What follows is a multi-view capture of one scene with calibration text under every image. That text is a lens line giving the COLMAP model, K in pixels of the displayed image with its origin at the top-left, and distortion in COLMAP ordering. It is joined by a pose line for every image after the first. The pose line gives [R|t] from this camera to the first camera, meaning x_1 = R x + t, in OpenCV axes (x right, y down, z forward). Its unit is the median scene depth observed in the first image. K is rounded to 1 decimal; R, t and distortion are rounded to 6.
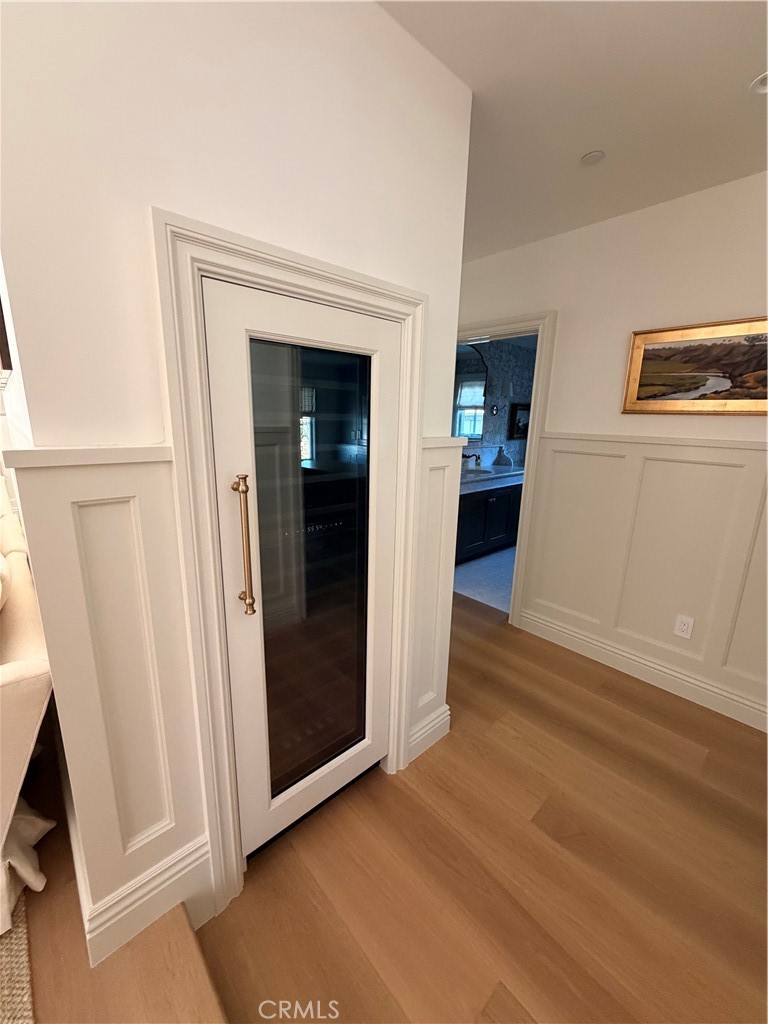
lens RADIAL K [[409.8, 0, 384.1], [0, 409.8, 509.9], [0, 0, 1]] dist [-0.000724, 0.000184]
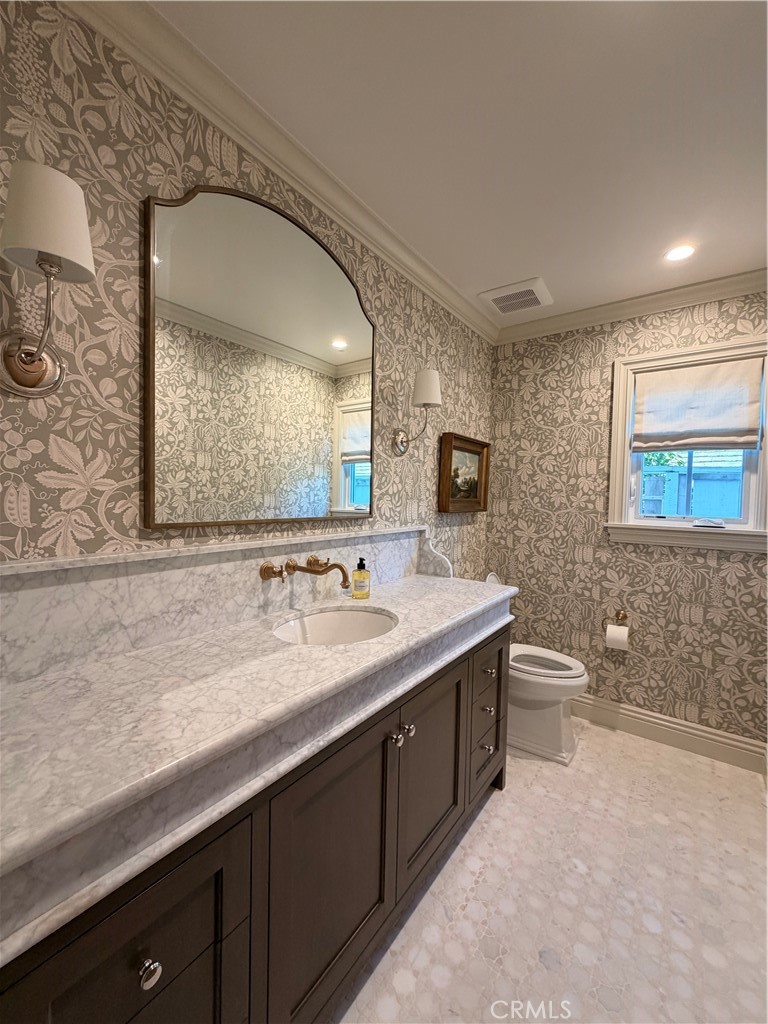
lens RADIAL K [[409.8, 0, 384.1], [0, 409.8, 511.4], [0, 0, 1]] dist [-0.000724, 0.000184]
pose [[0.980959, -0.009976, 0.193958, 0.172917], [0.045357, 0.982831, -0.178847, -0.104623], [-0.188844, 0.184239, 0.964569, 0.621116]]
